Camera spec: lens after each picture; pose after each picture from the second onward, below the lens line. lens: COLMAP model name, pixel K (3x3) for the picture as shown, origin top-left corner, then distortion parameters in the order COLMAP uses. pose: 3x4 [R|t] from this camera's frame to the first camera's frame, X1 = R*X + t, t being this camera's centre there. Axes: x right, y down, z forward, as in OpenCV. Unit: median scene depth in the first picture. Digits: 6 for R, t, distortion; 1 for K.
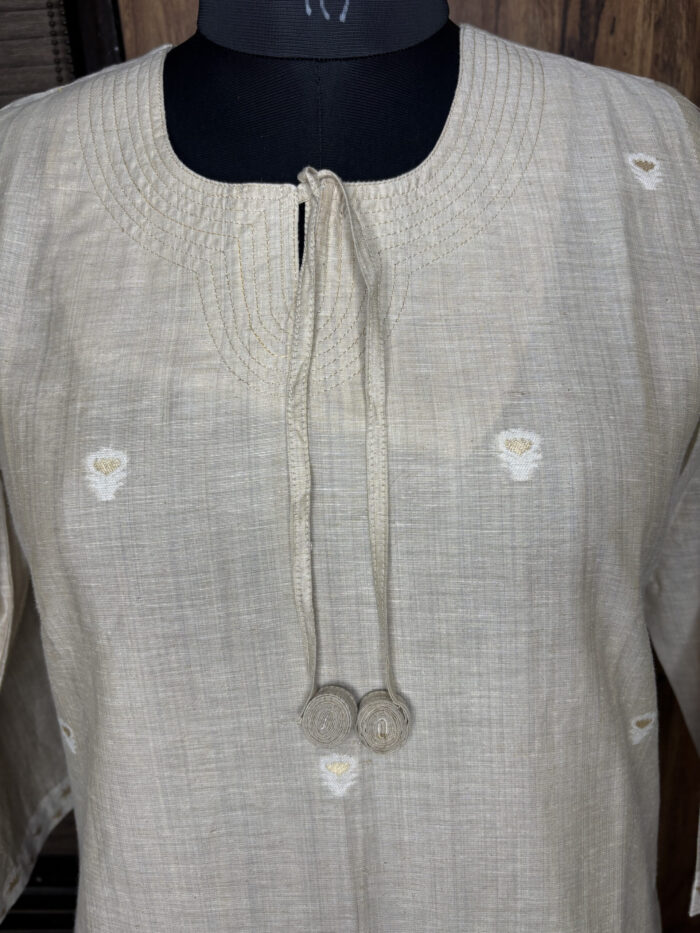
lens RADIAL K [[707.8, 0, 350.0], [0, 707.8, 466.5], [0, 0, 1]] dist [0.003223, 0.001180]
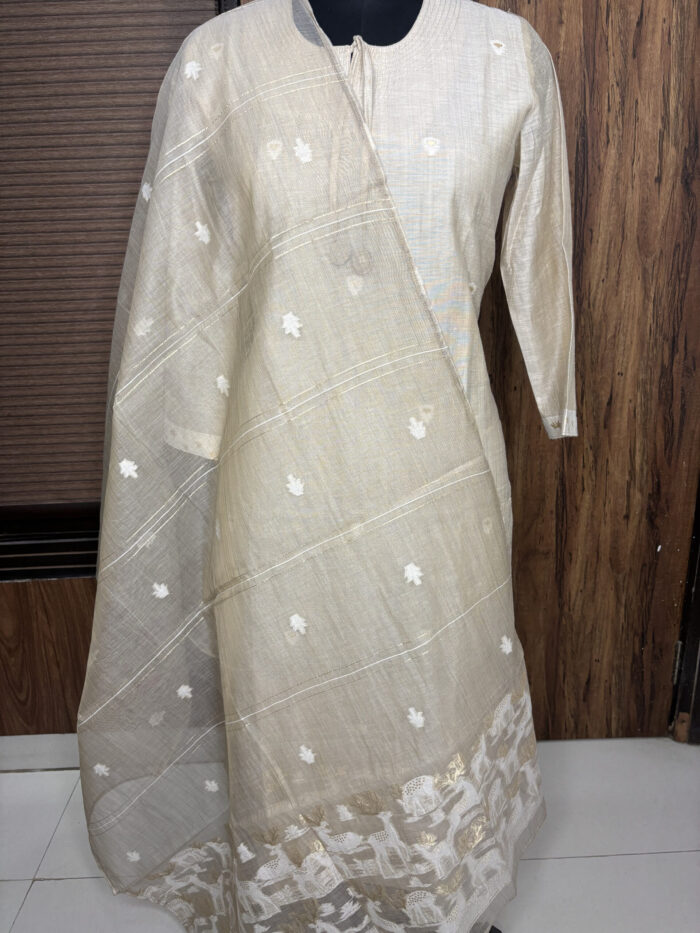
lens RADIAL K [[704.7, 0, 316.3], [0, 704.7, 466.5], [0, 0, 1]] dist [-0.000397, -0.001629]
pose [[0.997225, 0.061574, -0.041848, -0.007094], [-0.060537, 0.997837, 0.025606, 1.077948], [0.043334, -0.023002, 0.998796, -1.590260]]
